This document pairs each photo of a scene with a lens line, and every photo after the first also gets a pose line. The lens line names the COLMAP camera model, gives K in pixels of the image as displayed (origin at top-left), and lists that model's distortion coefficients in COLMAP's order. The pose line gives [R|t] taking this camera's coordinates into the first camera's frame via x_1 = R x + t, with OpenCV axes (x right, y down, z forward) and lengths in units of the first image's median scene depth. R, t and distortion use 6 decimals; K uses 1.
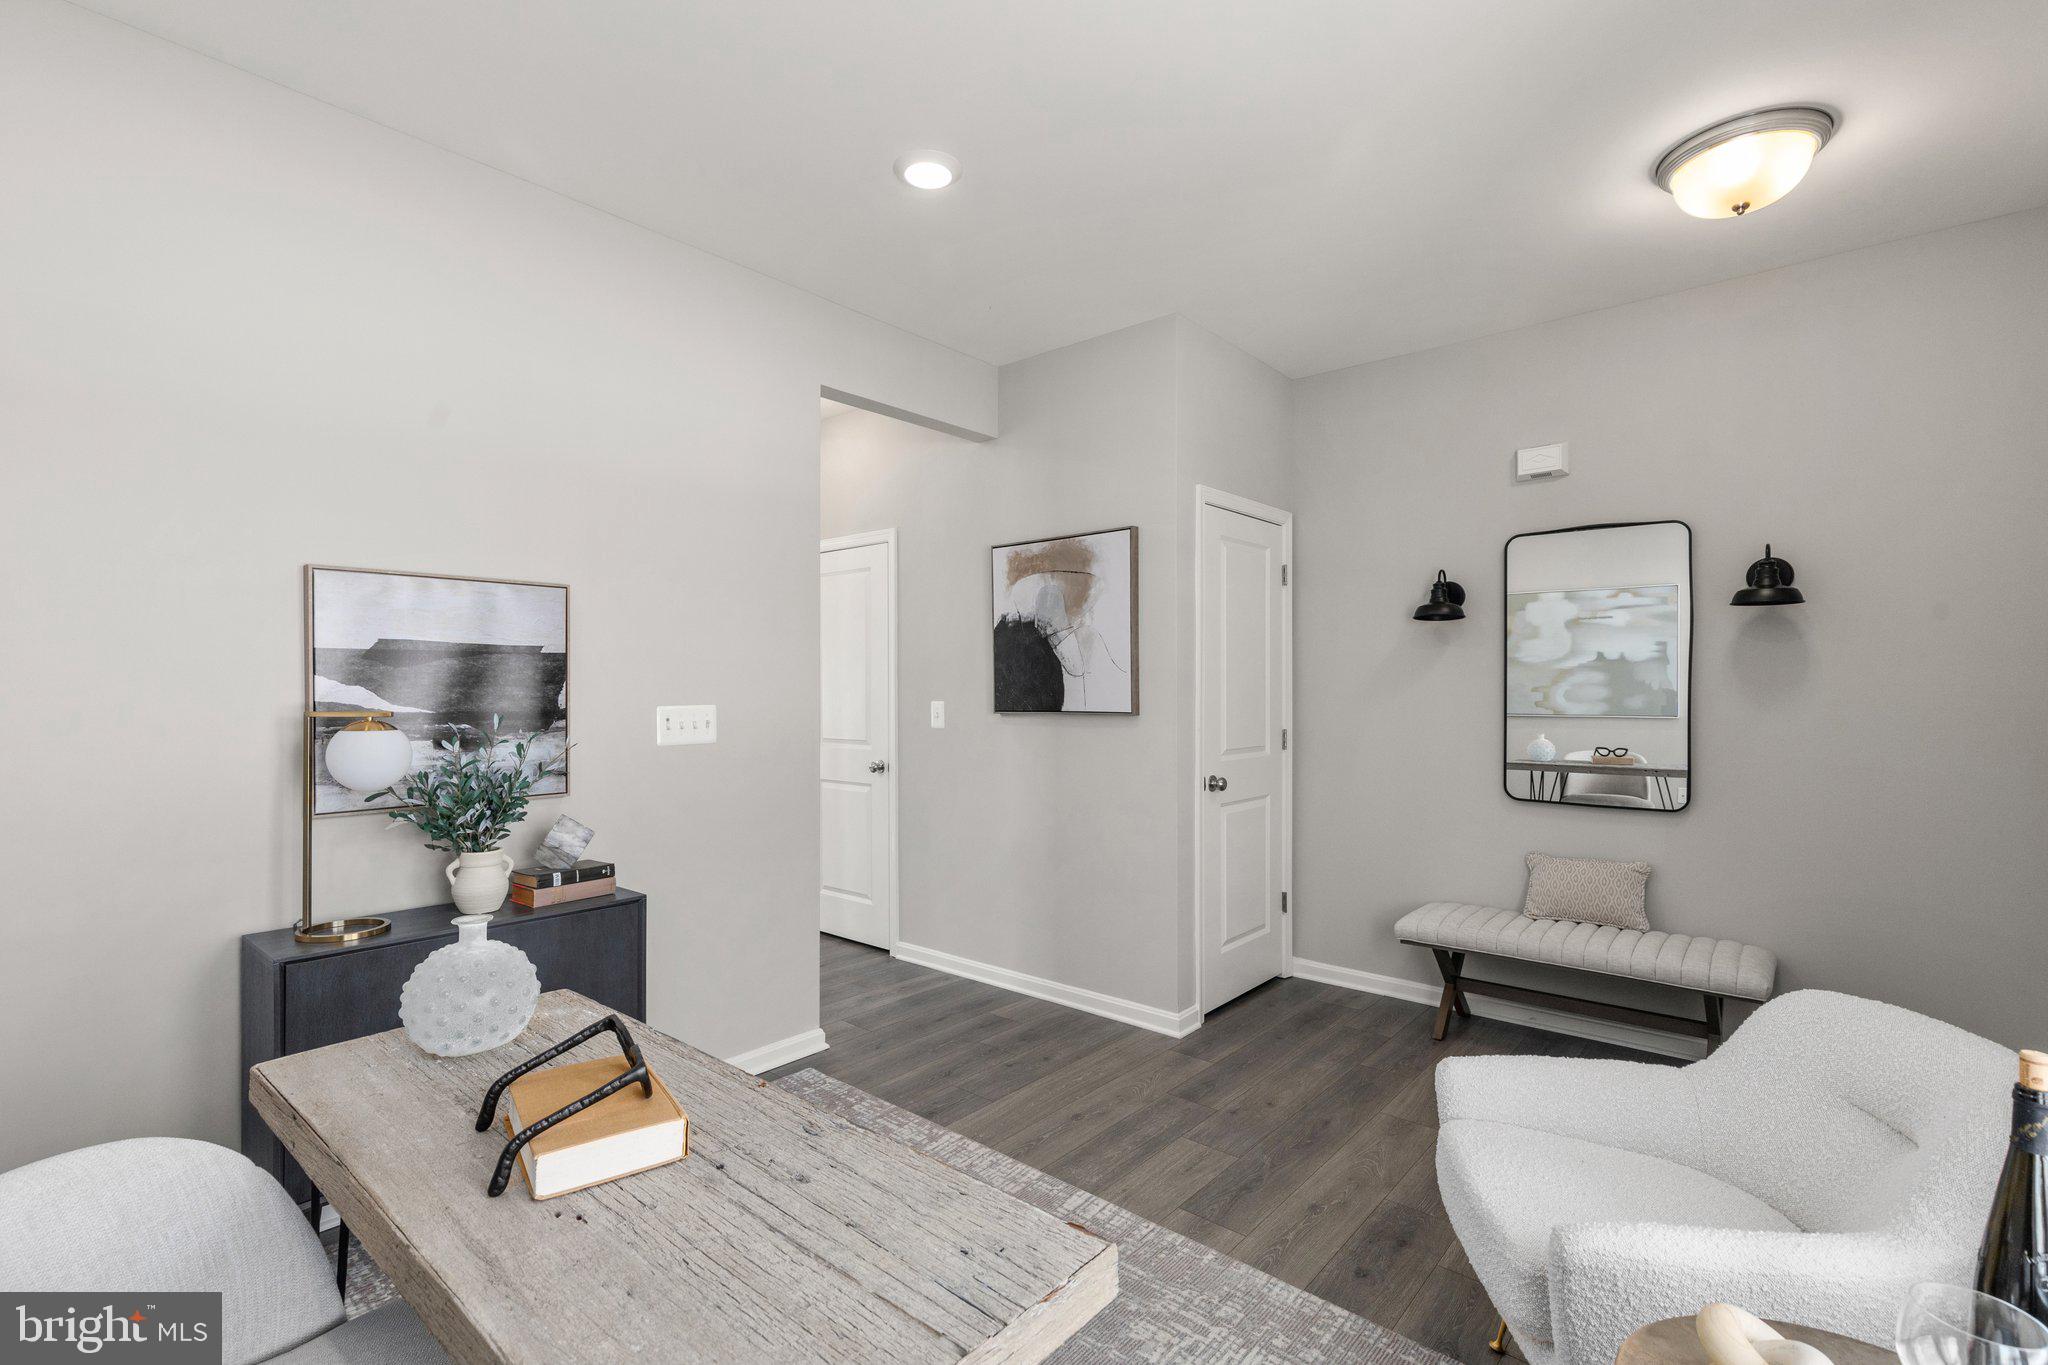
lens RADIAL K [[903.4, 0, 1024.0], [0, 903.4, 682.5], [0, 0, 1]] dist [-0.000549, -0.000217]
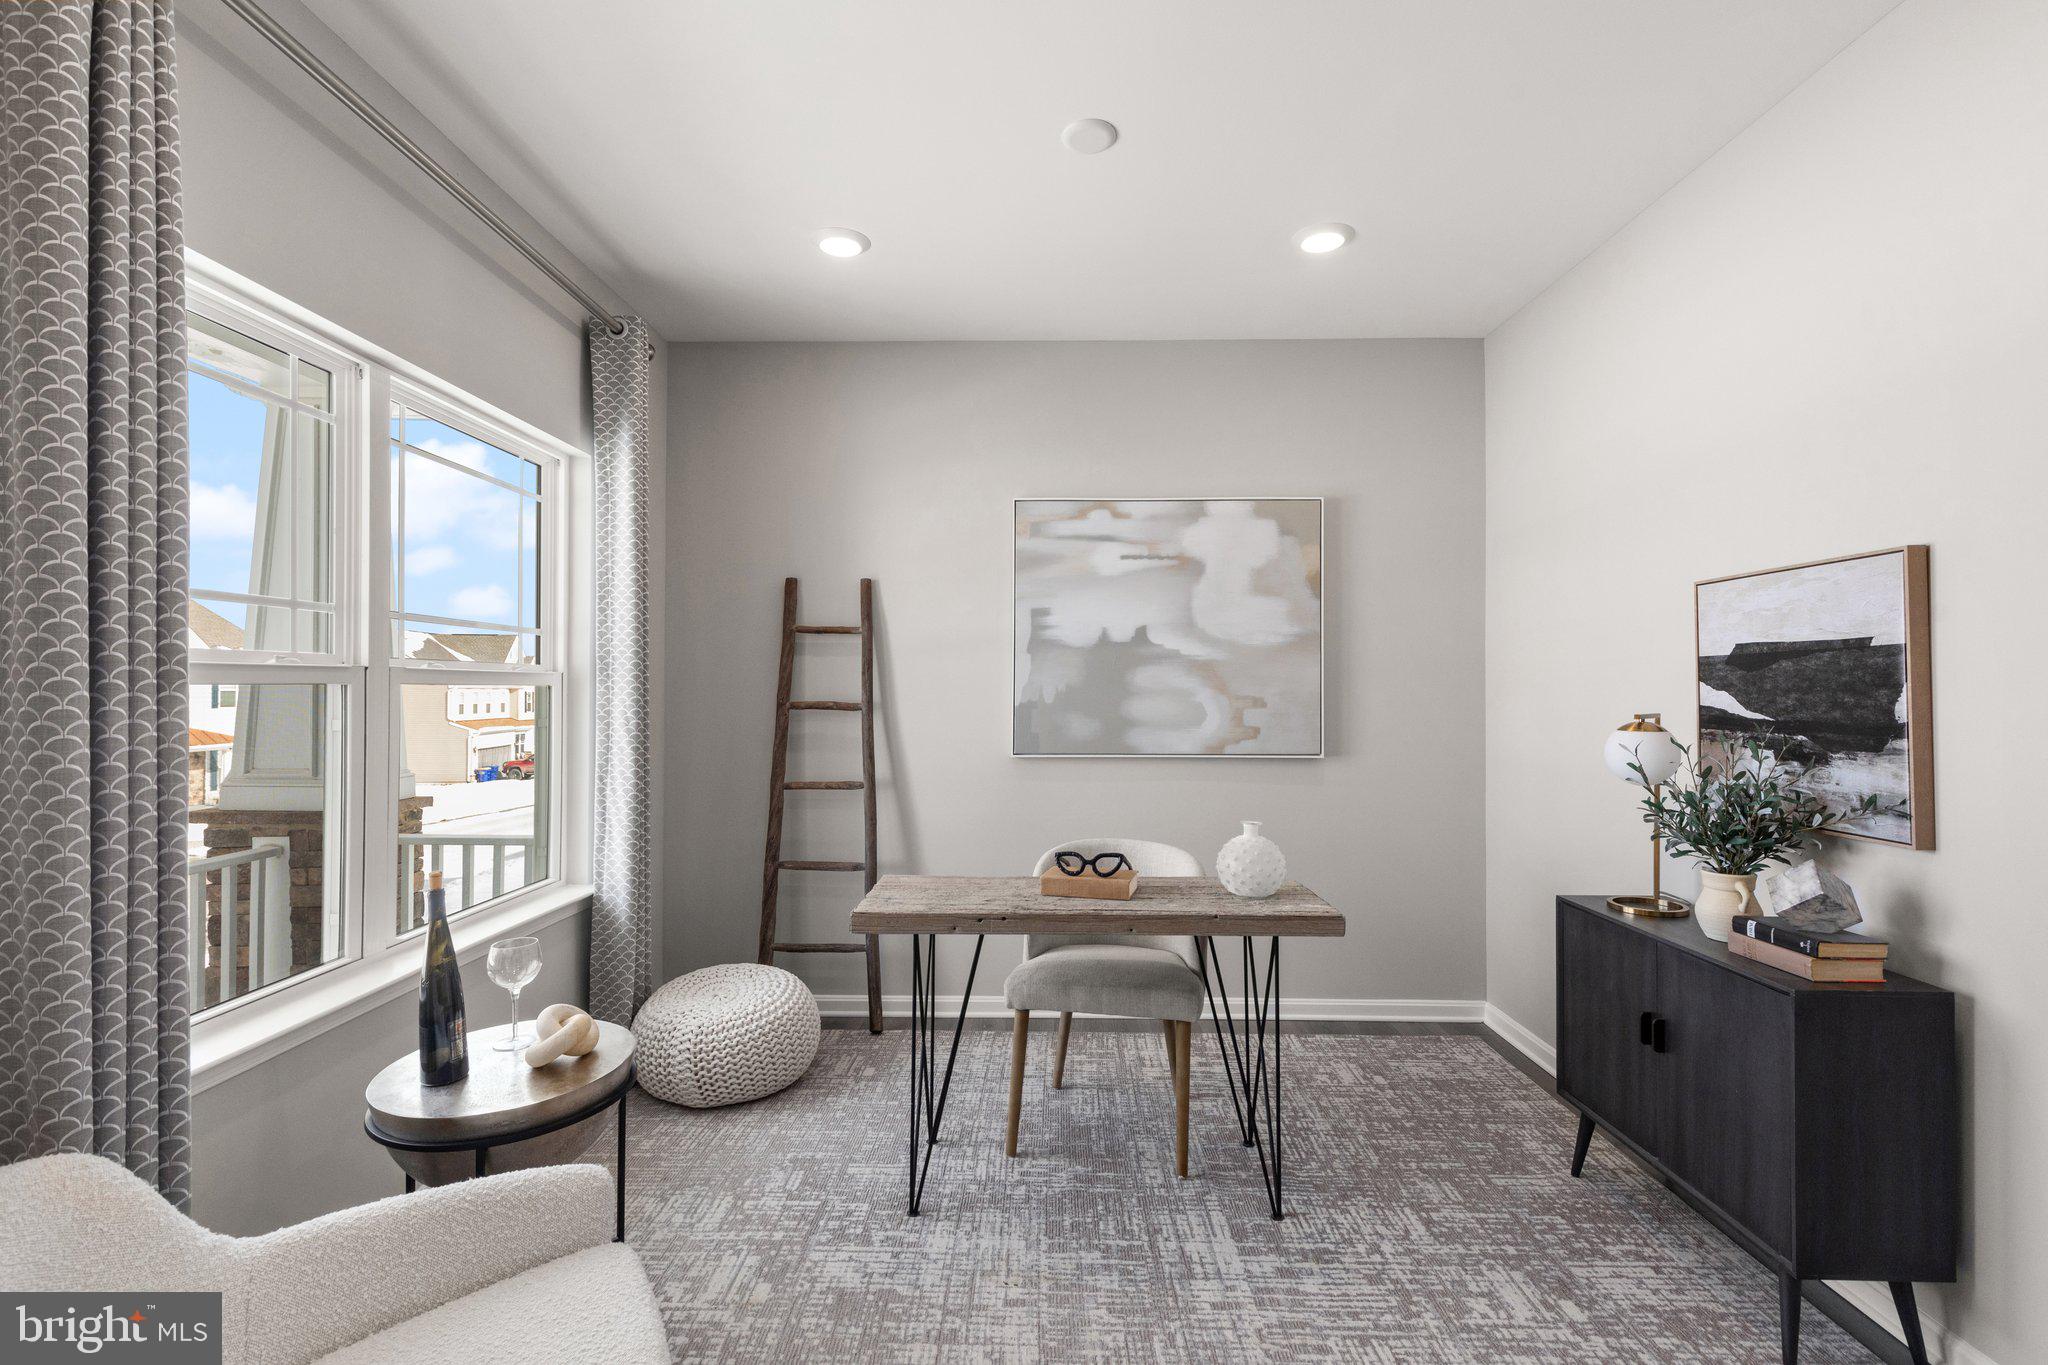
lens RADIAL K [[903.4, 0, 1024.0], [0, 903.4, 682.5], [0, 0, 1]] dist [-0.000549, -0.000217]
pose [[-0.776827, -0.006278, -0.629683, 0.469768], [0.002571, 0.999910, -0.013140, 0.004771], [0.629709, -0.011827, -0.776741, 1.139185]]
